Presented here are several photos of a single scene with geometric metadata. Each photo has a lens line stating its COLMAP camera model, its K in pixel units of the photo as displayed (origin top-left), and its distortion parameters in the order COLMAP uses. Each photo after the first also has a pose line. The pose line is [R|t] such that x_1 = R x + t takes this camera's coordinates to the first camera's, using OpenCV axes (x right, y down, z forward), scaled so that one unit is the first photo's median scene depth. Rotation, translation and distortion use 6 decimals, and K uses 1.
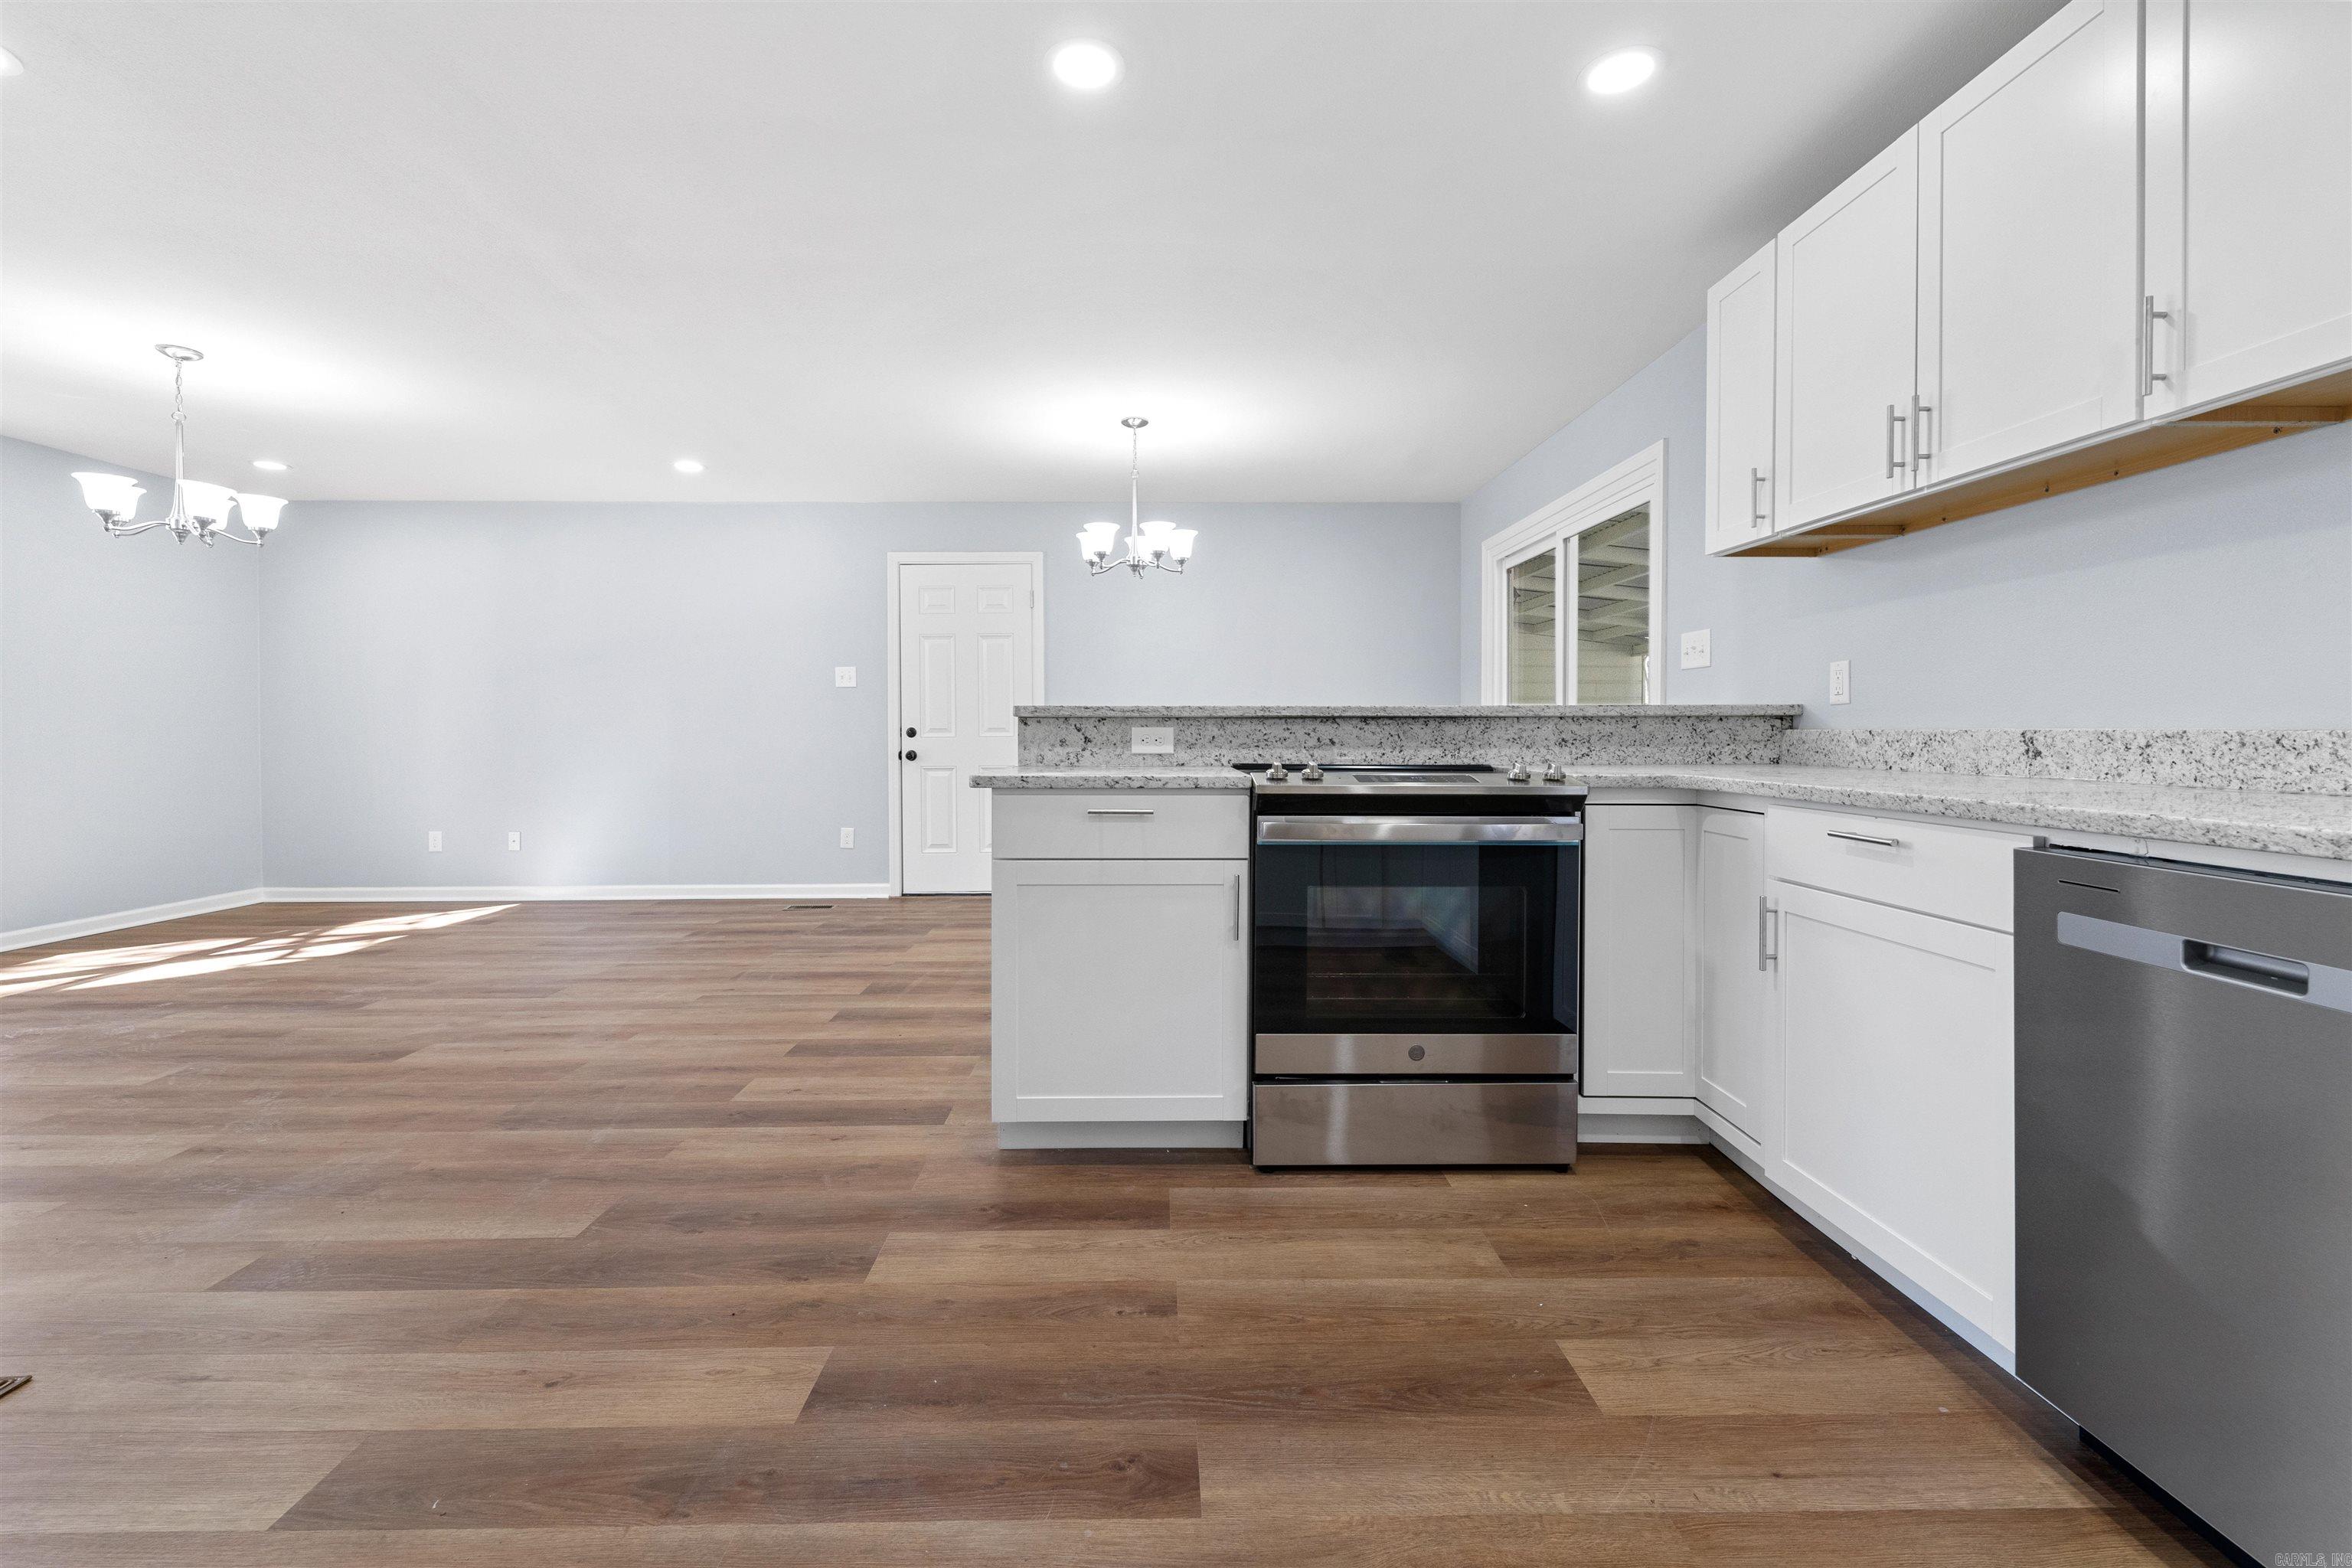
lens RADIAL K [[967.4, 0, 1166.2], [0, 967.4, 736.0], [0, 0, 1]] dist [0.002607, -0.000464]
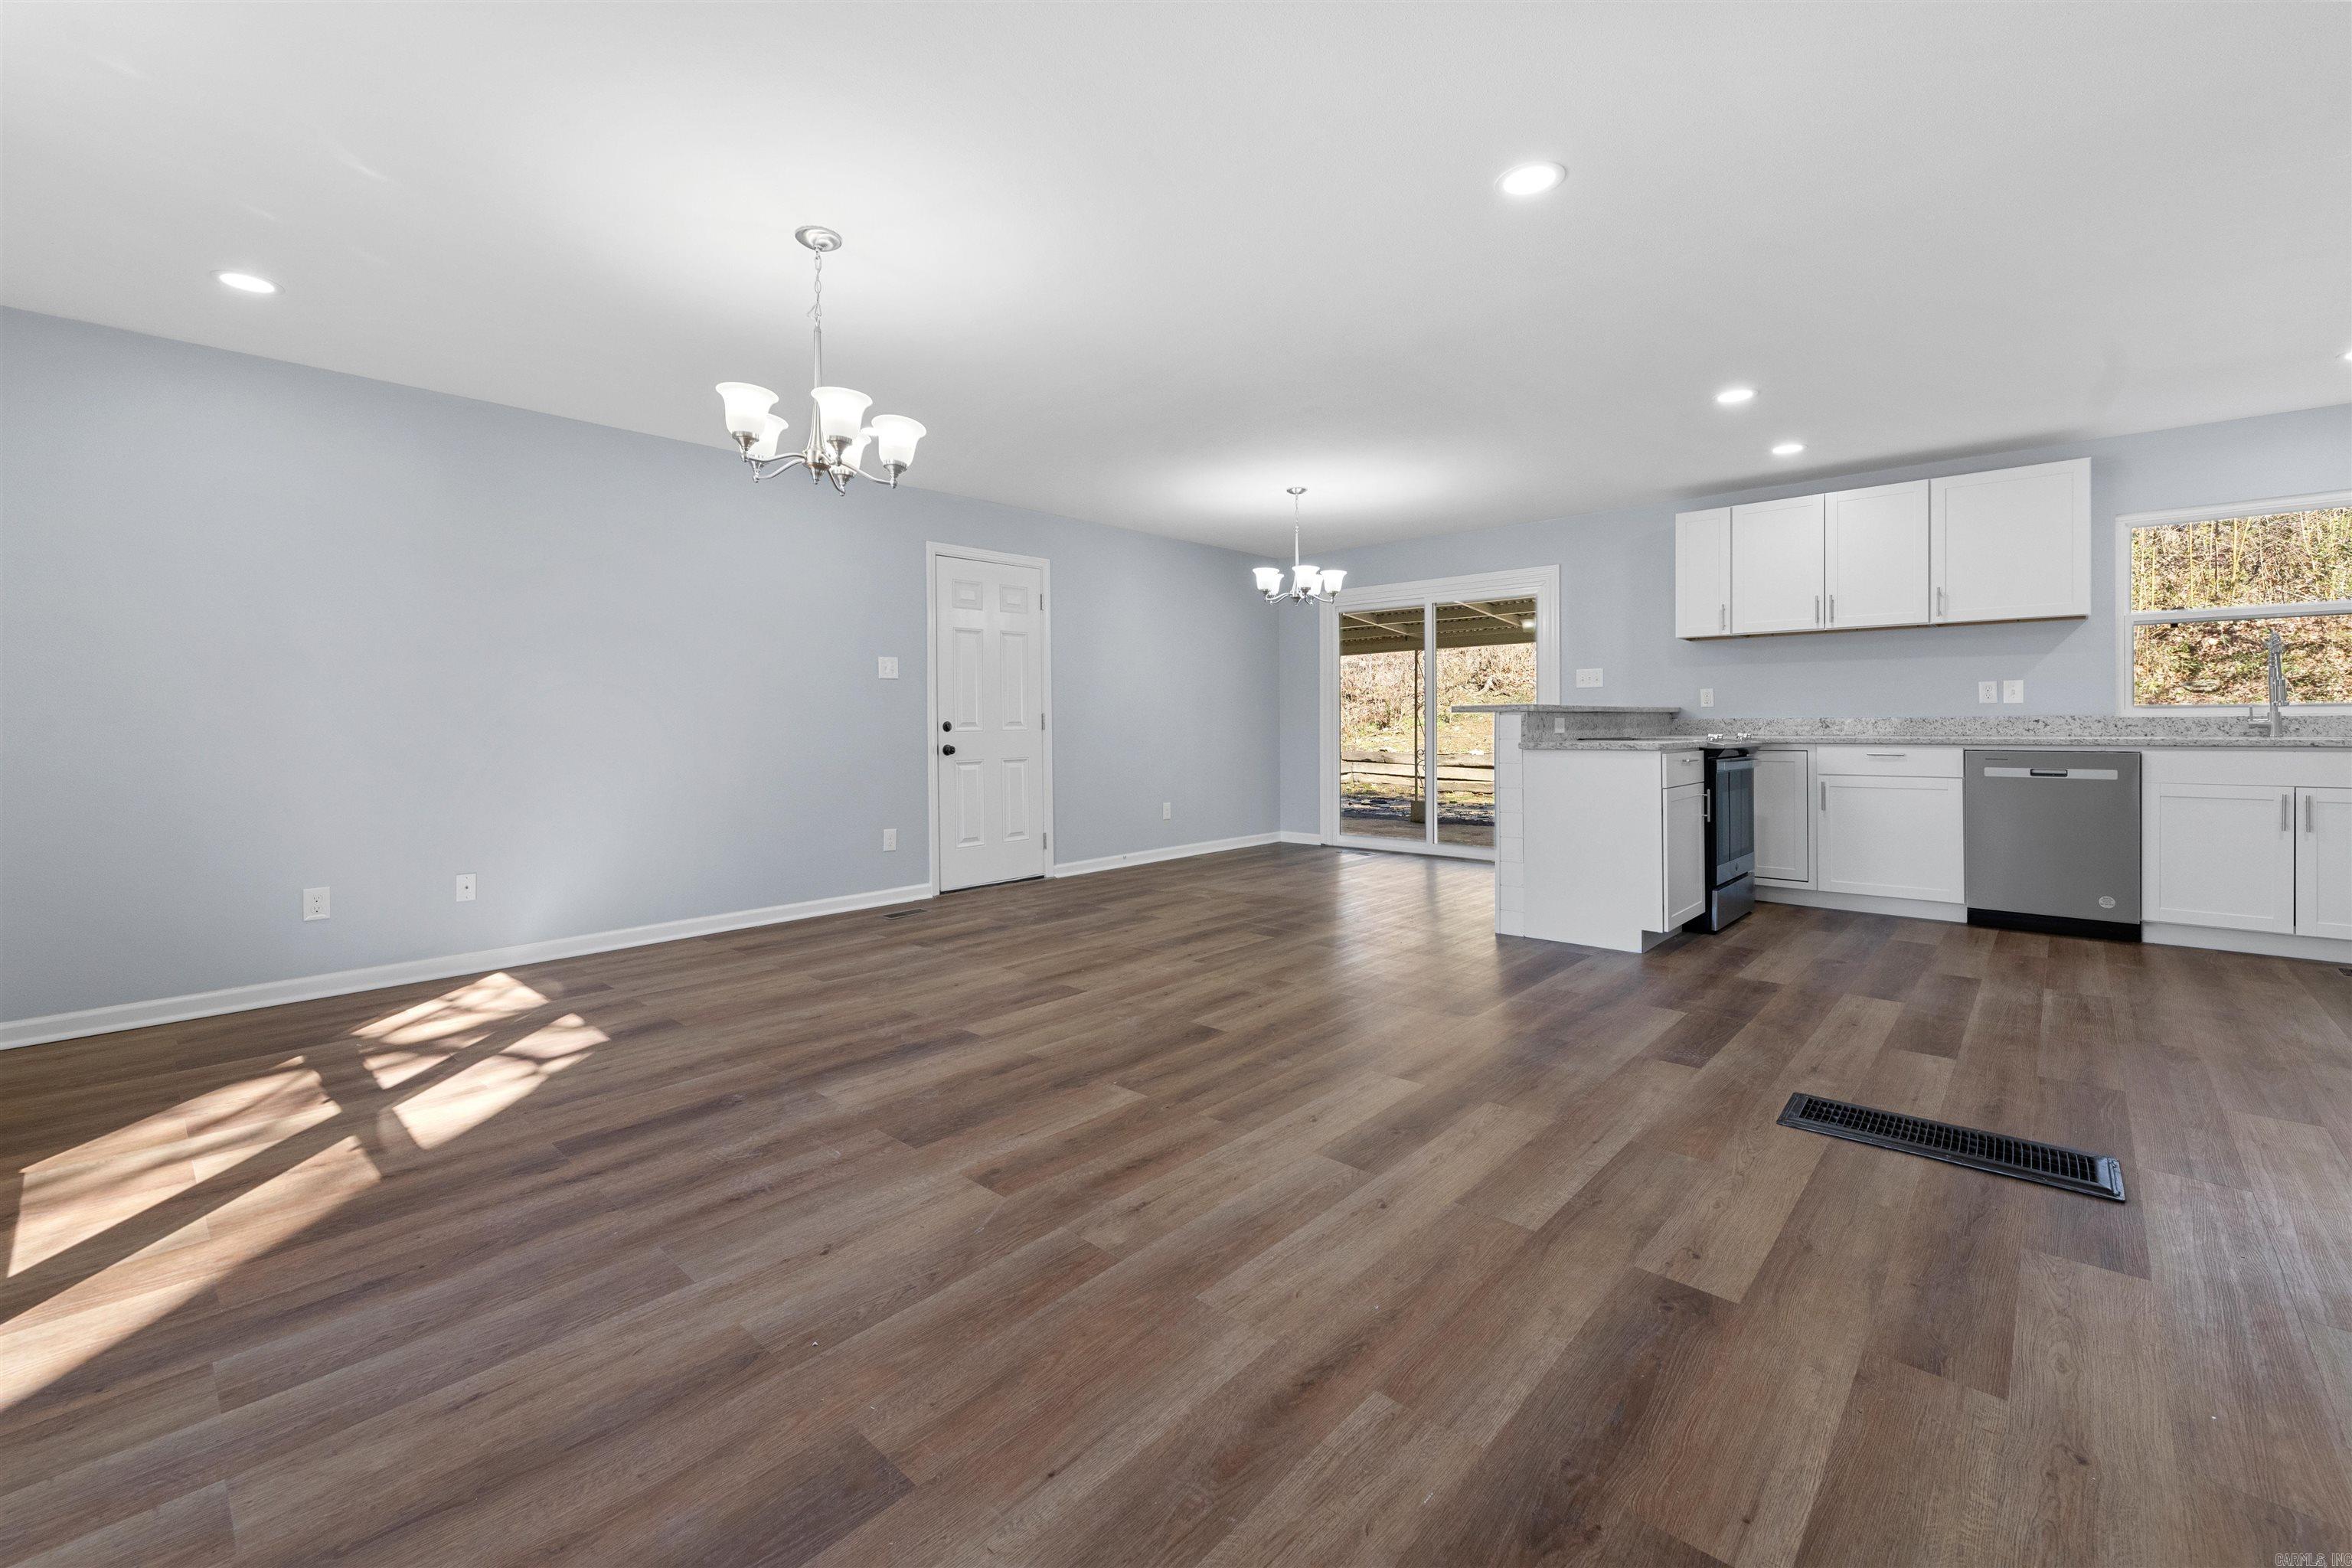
lens RADIAL K [[978.8, 0, 1165.6], [0, 978.8, 719.8], [0, 0, 1]] dist [0.007512, -0.001353]
pose [[0.685840, -0.000421, 0.727753, -1.813221], [0.011281, 0.999886, -0.010053, 0.003850], [-0.727665, 0.015104, 0.685766, 0.340827]]
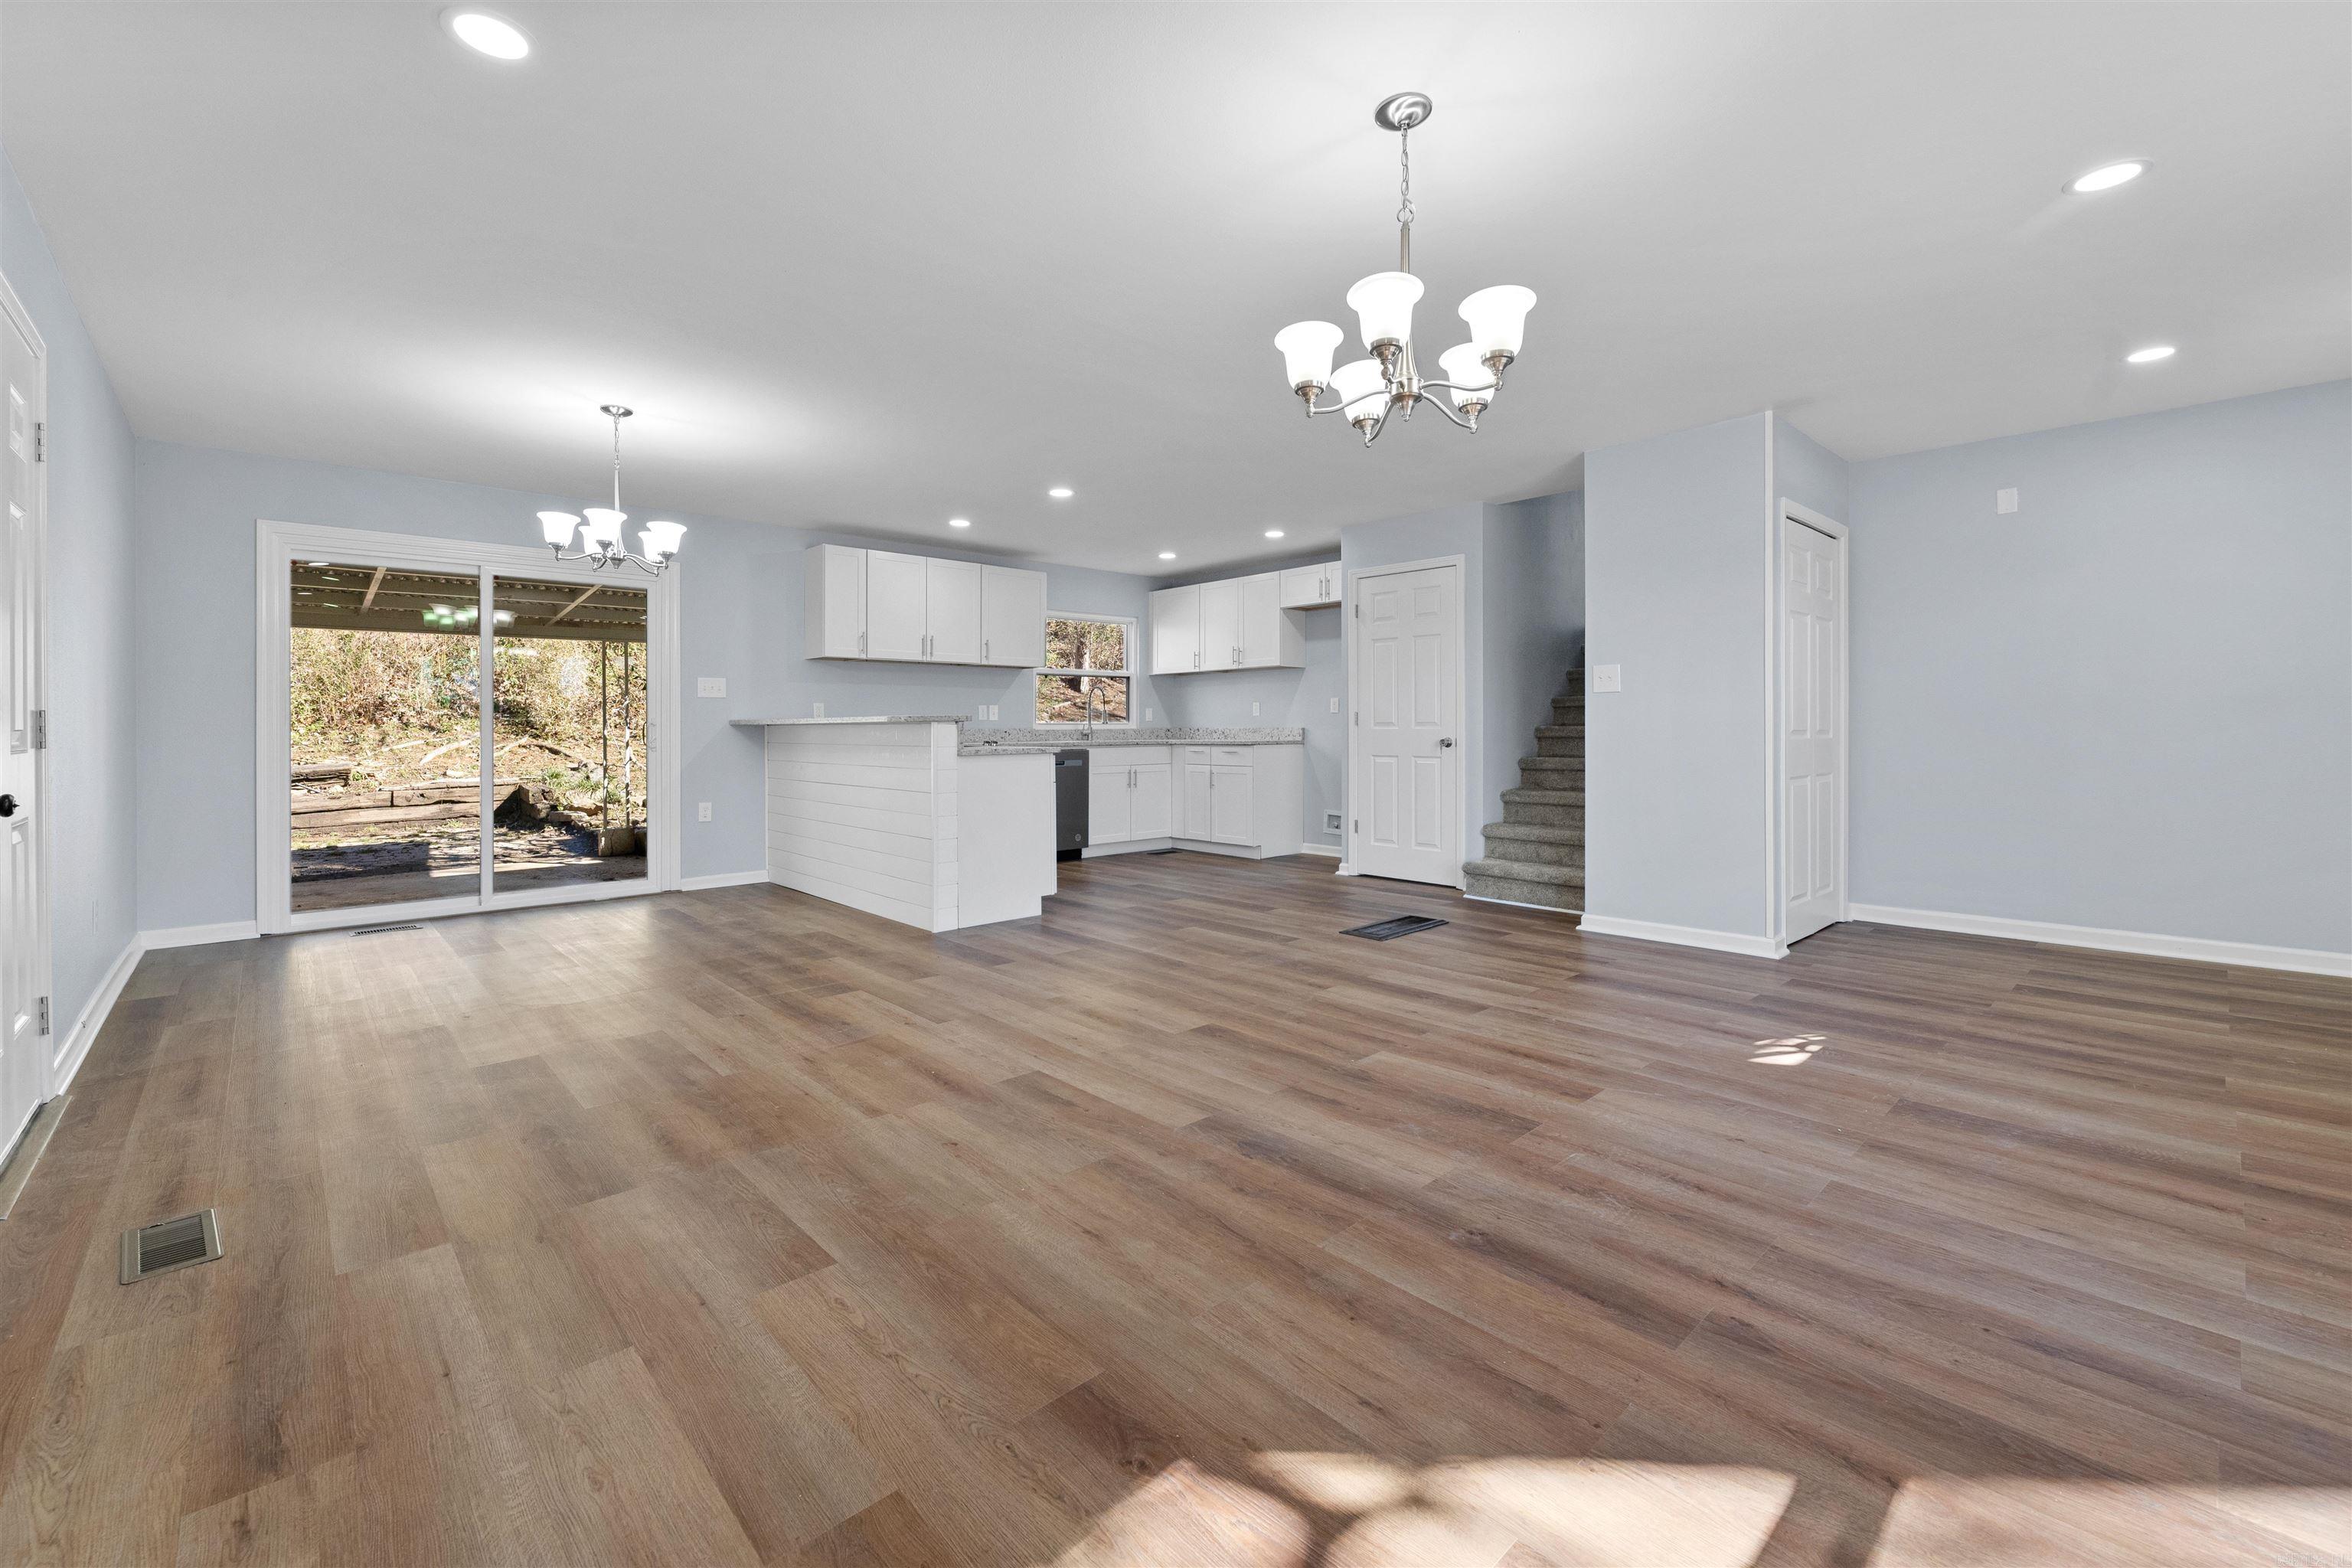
lens RADIAL K [[970.7, 0, 1175.3], [0, 970.7, 736.4], [0, 0, 1]] dist [0.001603, -0.000417]
pose [[-0.670725, 0.001110, 0.741706, -1.778722], [0.014399, 0.999830, 0.011525, -0.006794], [-0.741567, 0.018410, -0.670627, 1.970770]]
